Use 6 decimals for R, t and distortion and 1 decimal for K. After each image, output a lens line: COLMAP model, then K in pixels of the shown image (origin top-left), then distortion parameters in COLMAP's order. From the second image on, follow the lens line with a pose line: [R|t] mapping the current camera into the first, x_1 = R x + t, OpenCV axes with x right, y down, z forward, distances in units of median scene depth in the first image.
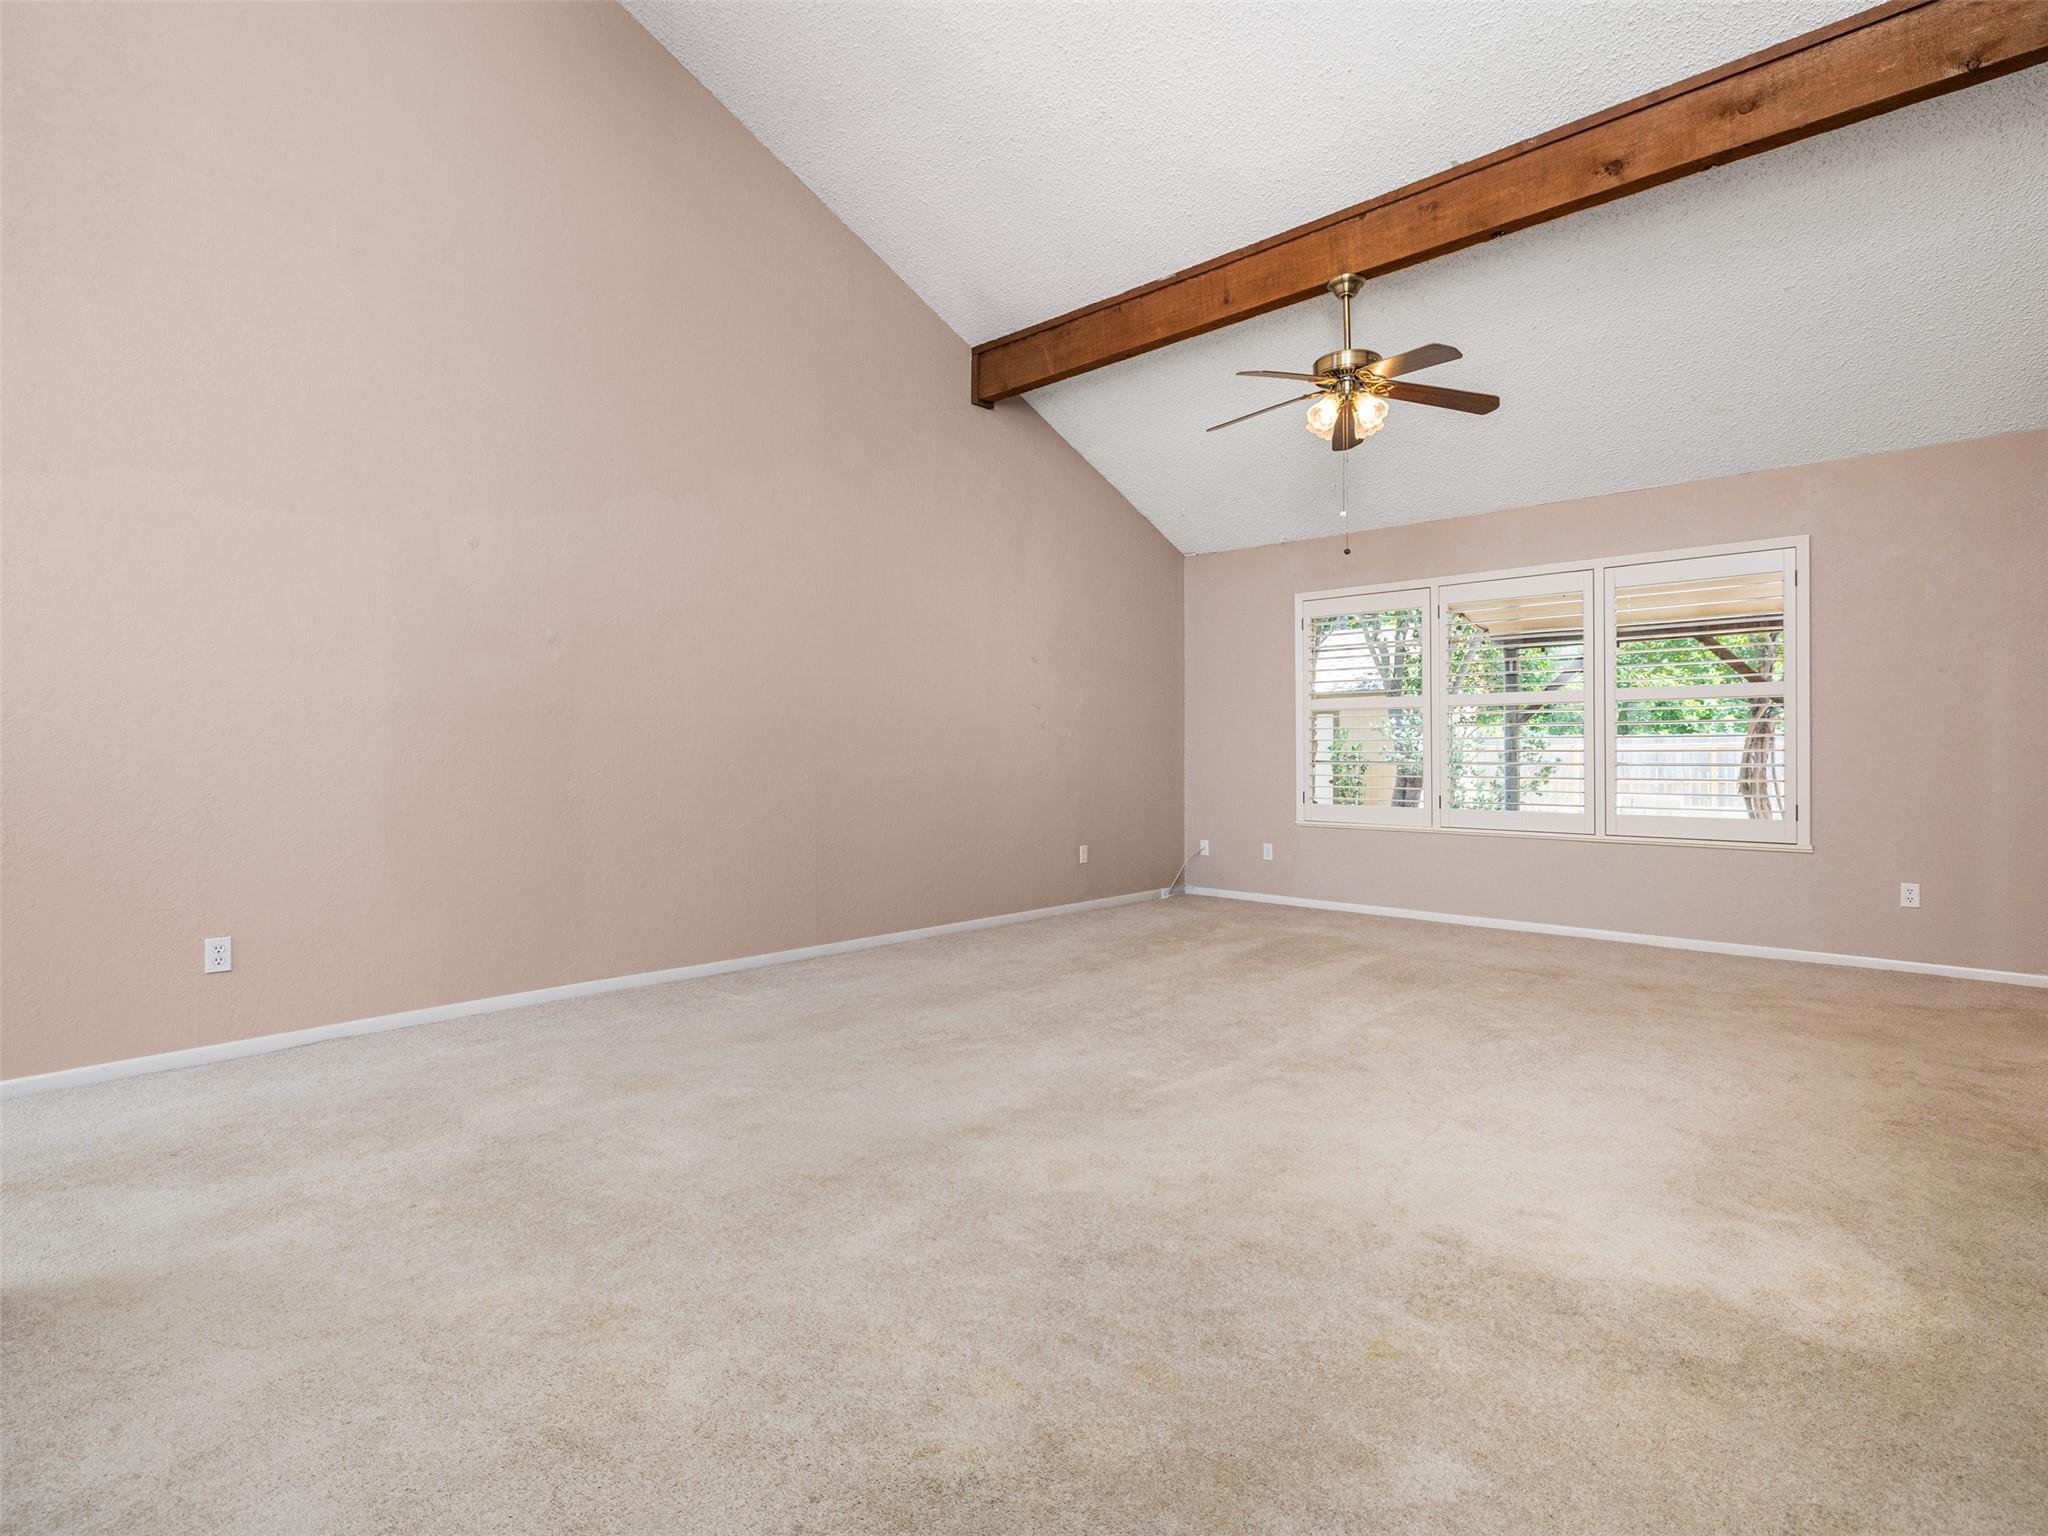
lens RADIAL K [[1051.4, 0, 1027.9], [0, 1051.4, 764.8], [0, 0, 1]] dist [-0.002089, -0.000609]
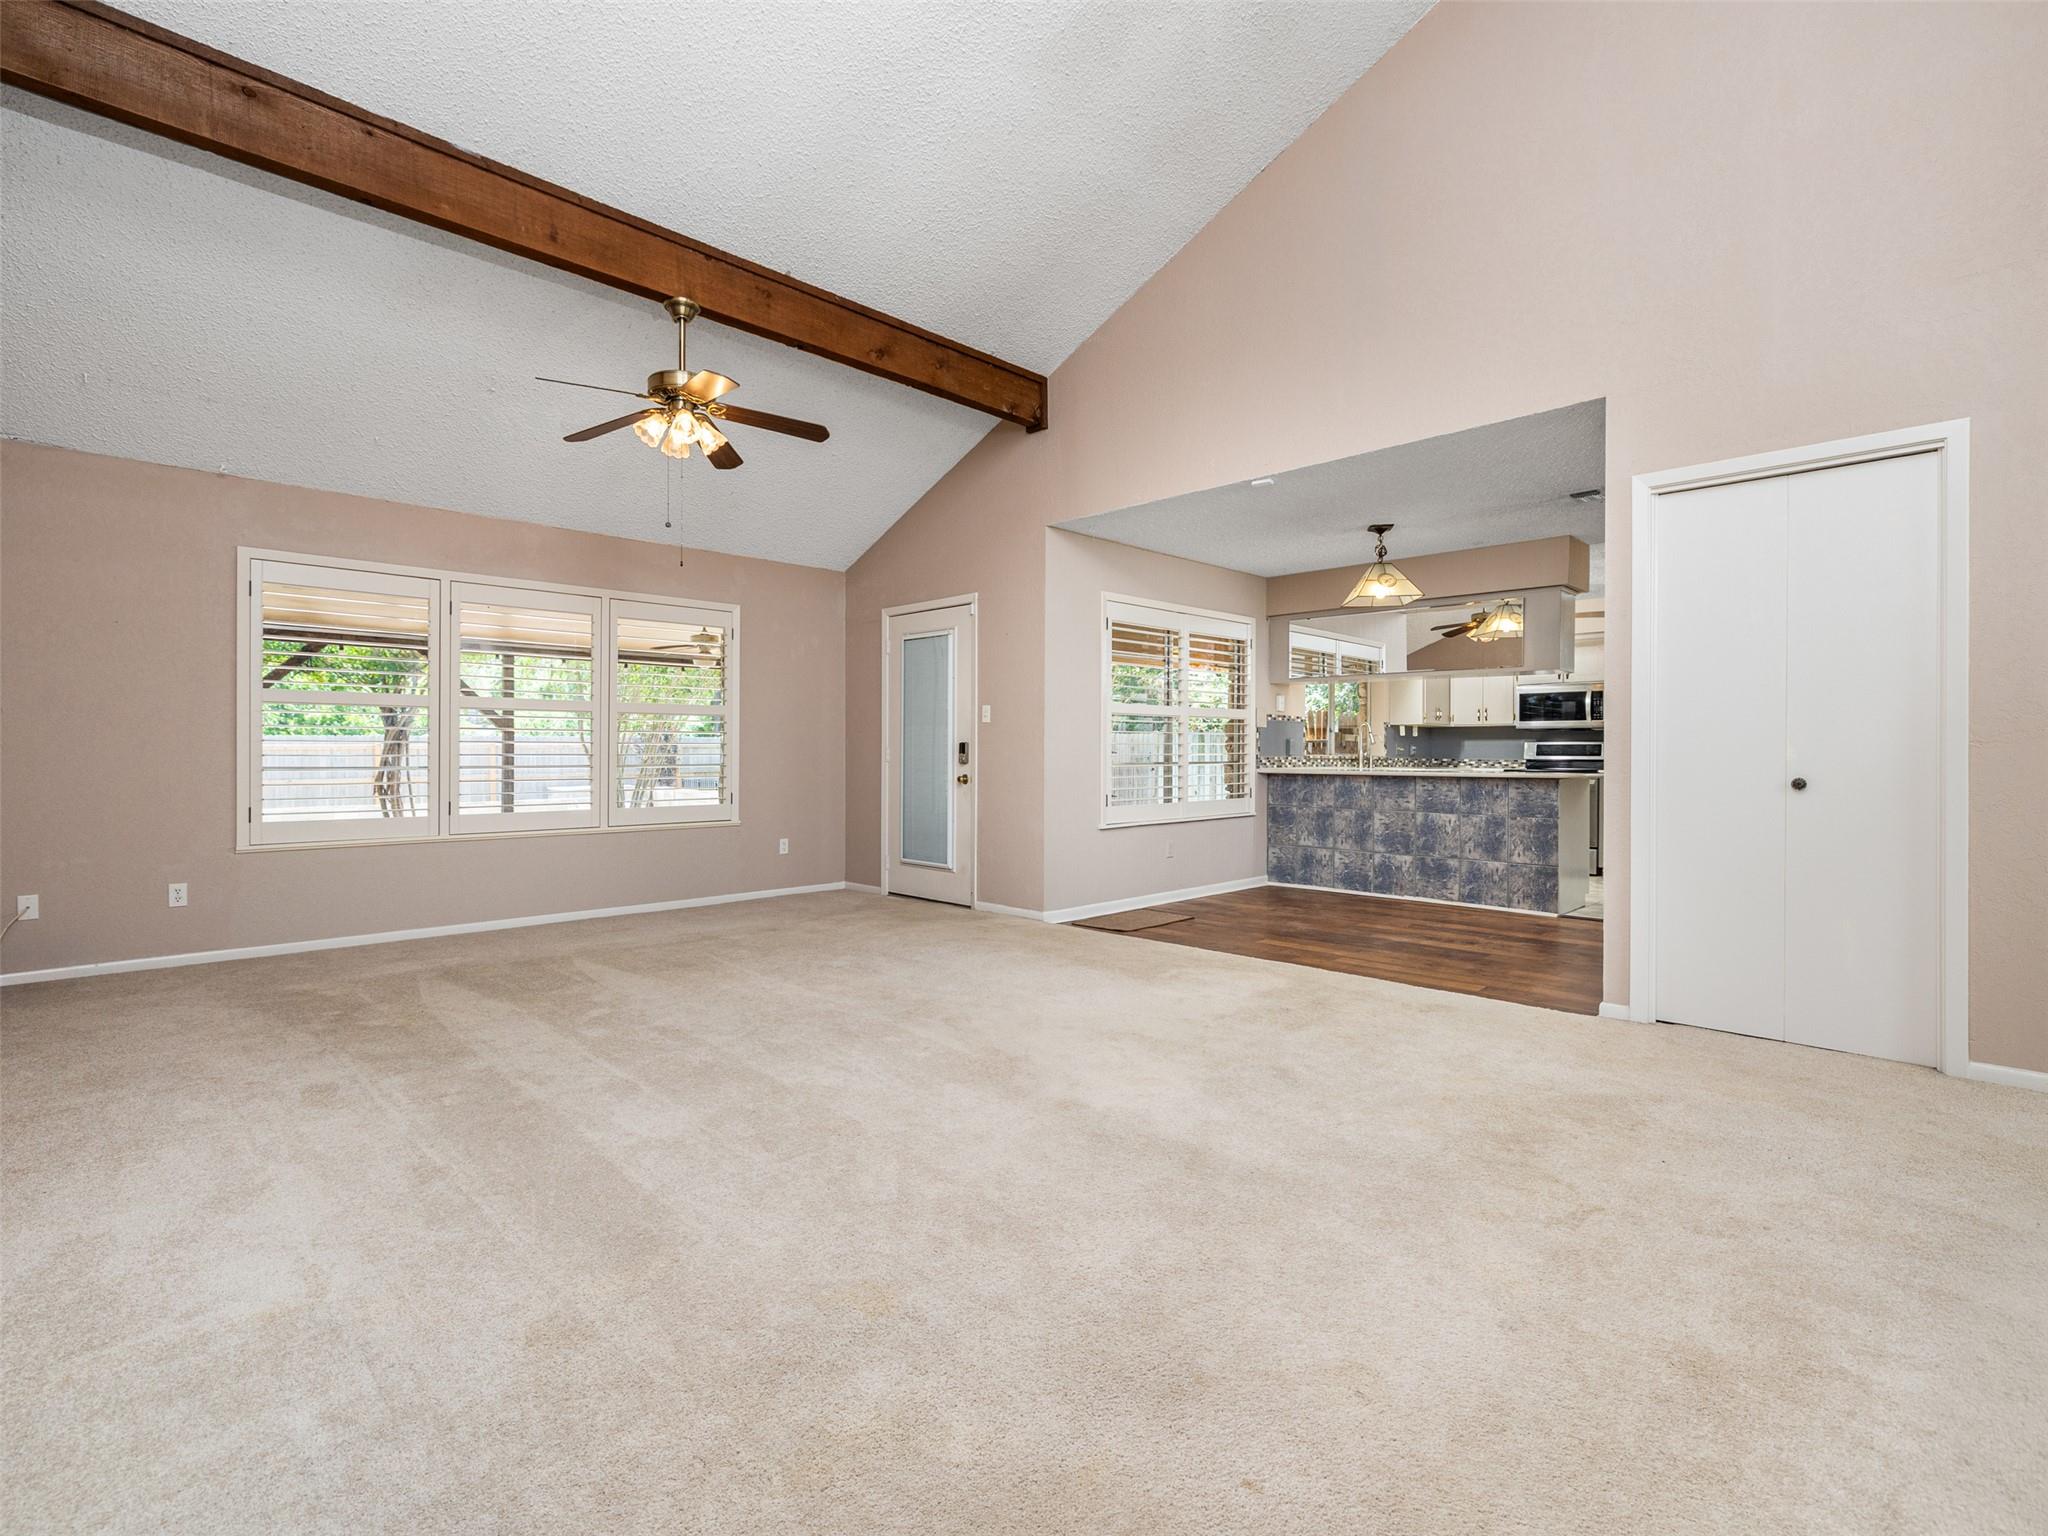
lens RADIAL K [[975.9, 0, 1027.3], [0, 975.9, 752.0], [0, 0, 1]] dist [0.007586, -0.003073]
pose [[0.028041, 0.005533, 0.999591, -0.480939], [0.013712, 0.999888, -0.005920, -0.002909], [-0.999513, 0.013873, 0.027962, 0.464710]]
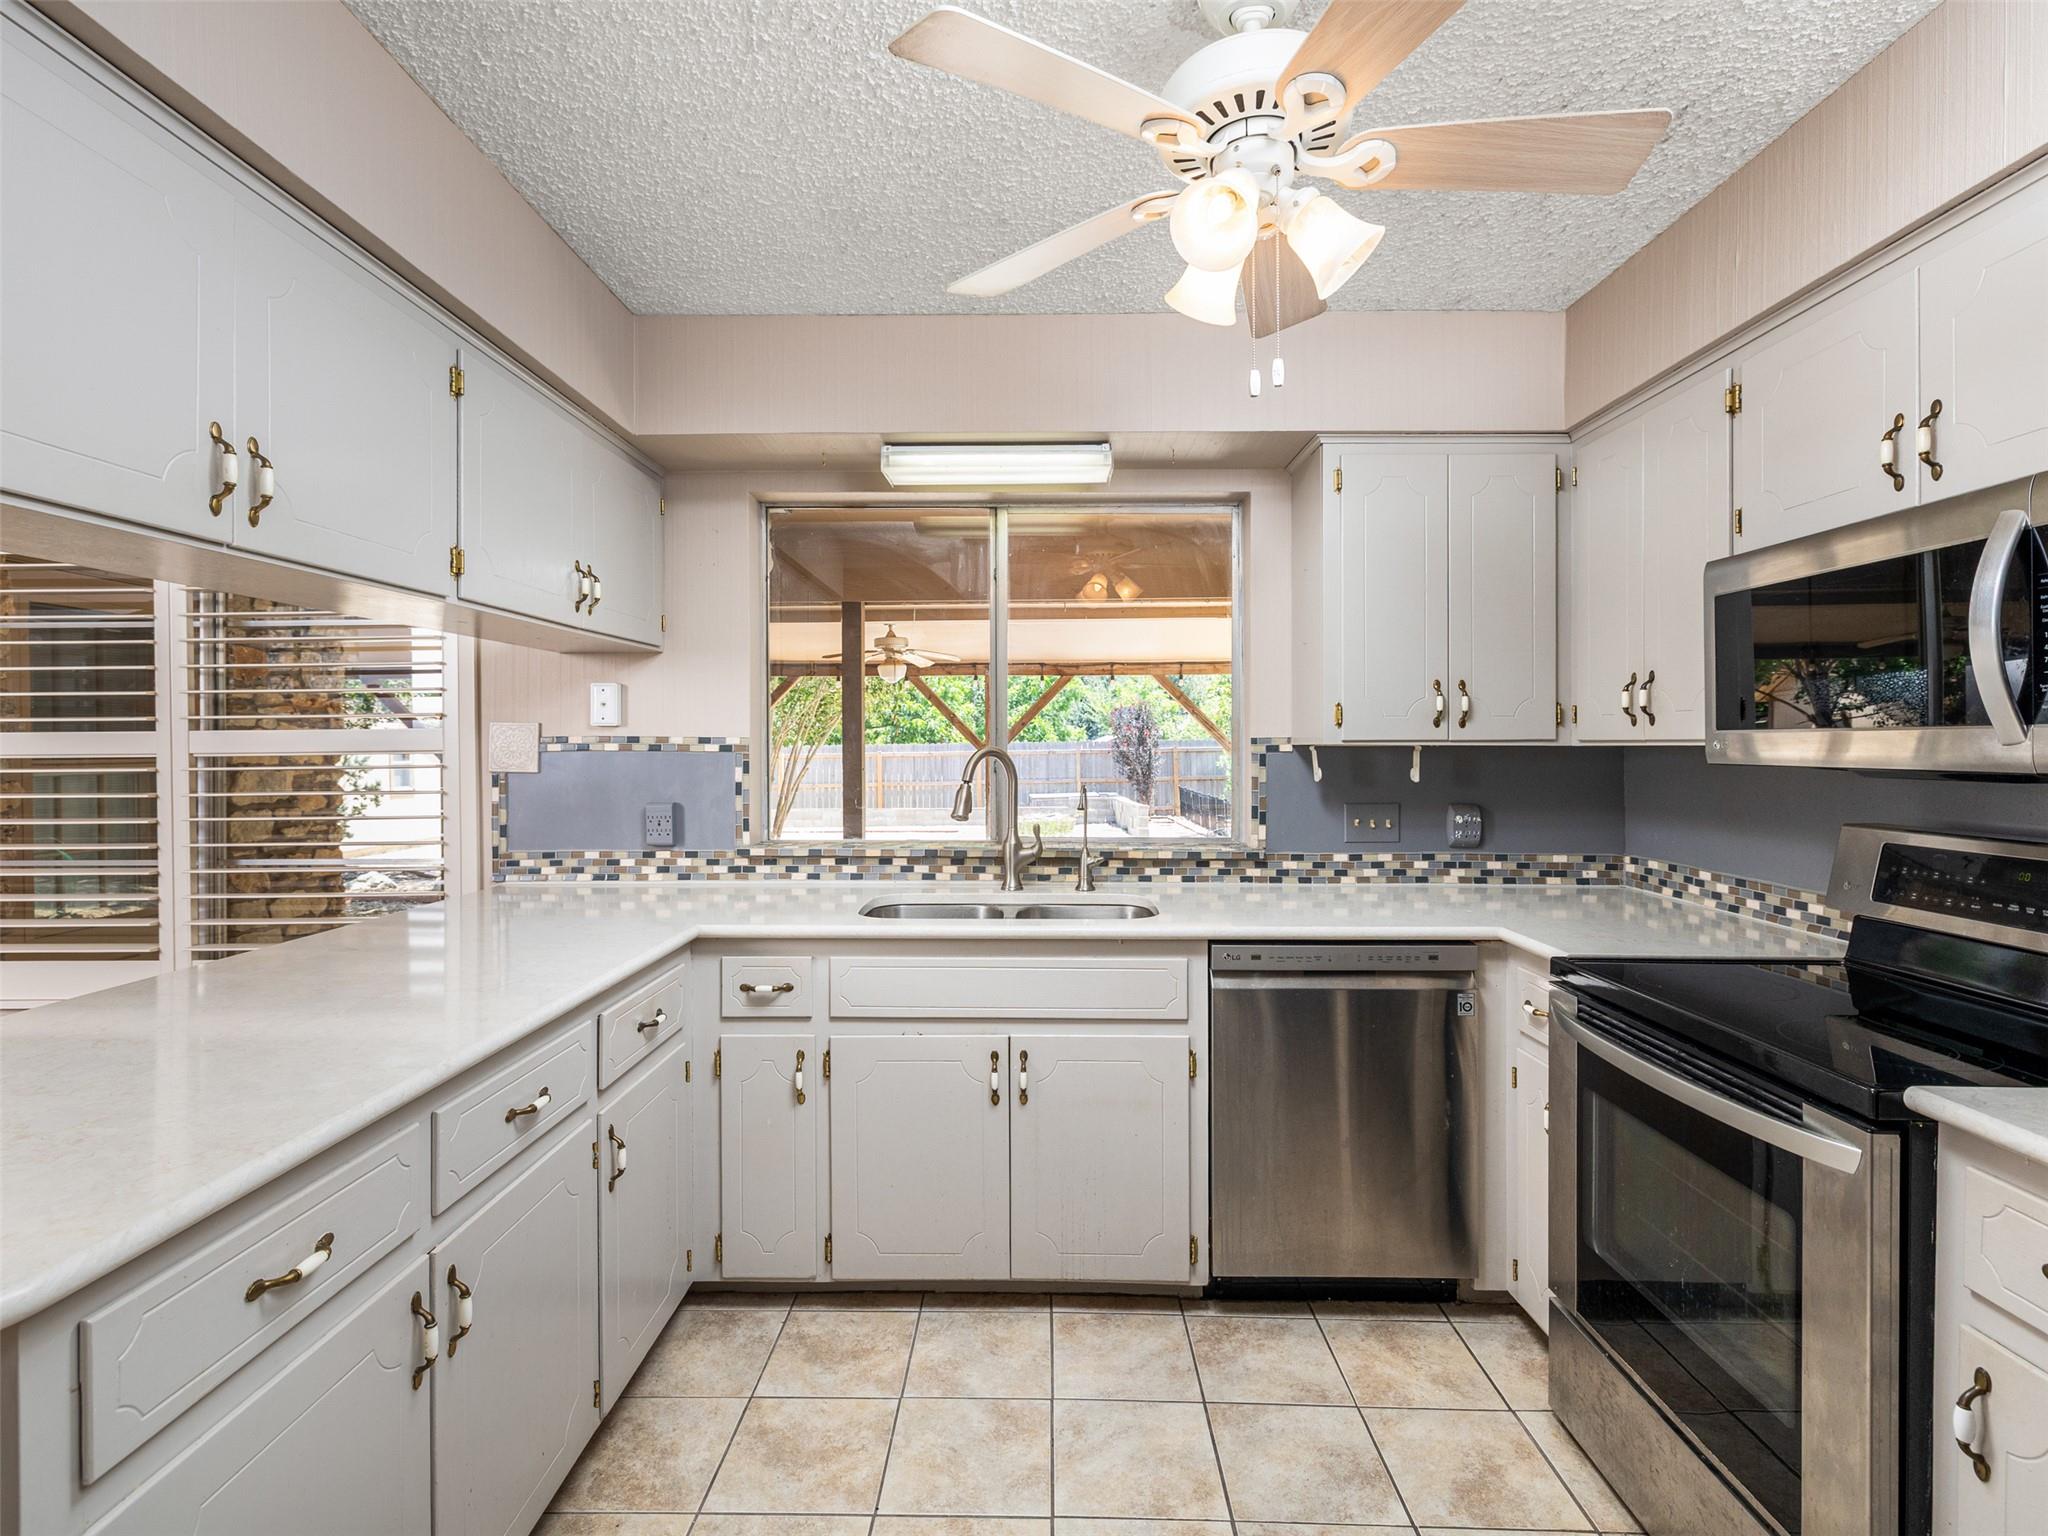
lens RADIAL K [[975.9, 0, 1000.4], [0, 975.9, 746.8], [0, 0, 1]] dist [0.007586, -0.003073]
pose [[0.735838, 0.001018, 0.677157, 0.610235], [0.012894, 0.999796, -0.015515, -0.039546], [-0.677035, 0.020148, 0.735675, -0.289255]]
